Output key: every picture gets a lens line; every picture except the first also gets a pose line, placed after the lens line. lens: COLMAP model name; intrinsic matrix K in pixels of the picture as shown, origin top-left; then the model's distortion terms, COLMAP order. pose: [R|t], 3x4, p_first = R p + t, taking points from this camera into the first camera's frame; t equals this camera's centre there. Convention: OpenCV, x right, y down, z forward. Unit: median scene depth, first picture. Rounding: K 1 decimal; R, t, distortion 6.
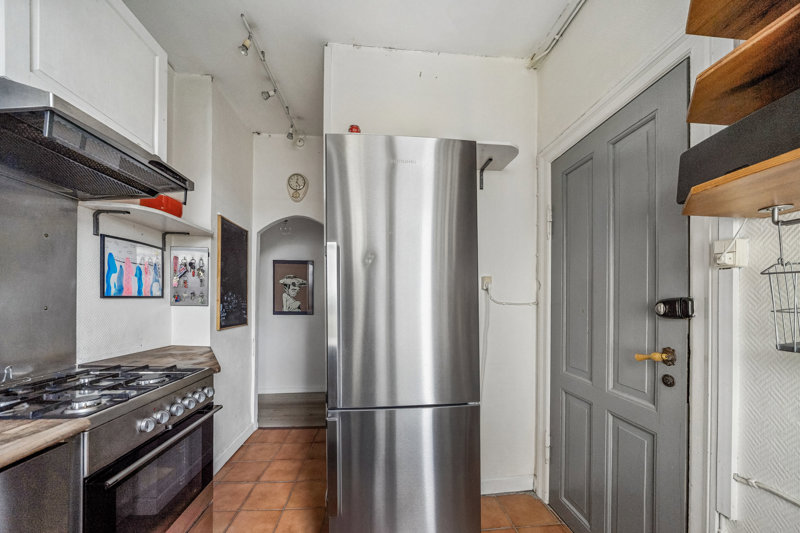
lens RADIAL K [[292.5, 0, 399.6], [0, 292.5, 299.9], [0, 0, 1]] dist [-0.005904, -0.000071]
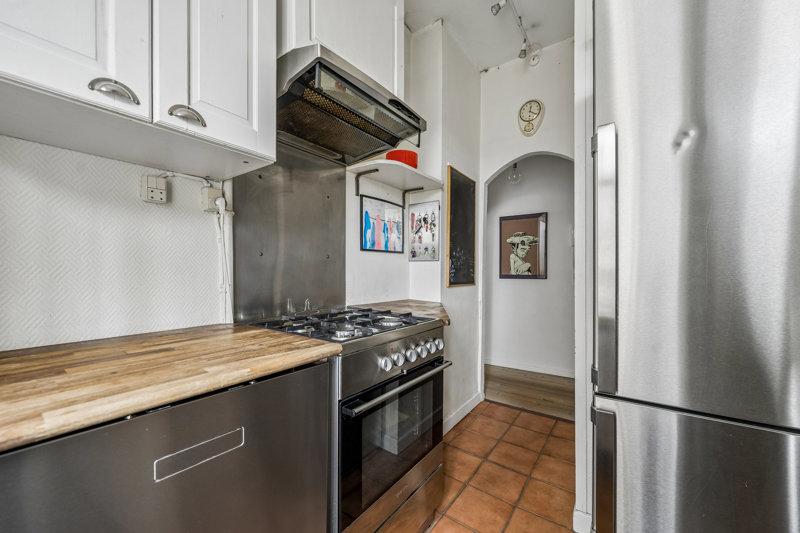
lens RADIAL K [[320.7, 0, 400.0], [0, 320.7, 266.5], [0, 0, 1]] dist [-0.001223, -0.000029]
pose [[0.763990, -0.003854, -0.645217, -0.066318], [-0.002135, 0.999962, -0.008500, 0.055432], [0.645225, 0.007872, 0.763952, 0.100659]]
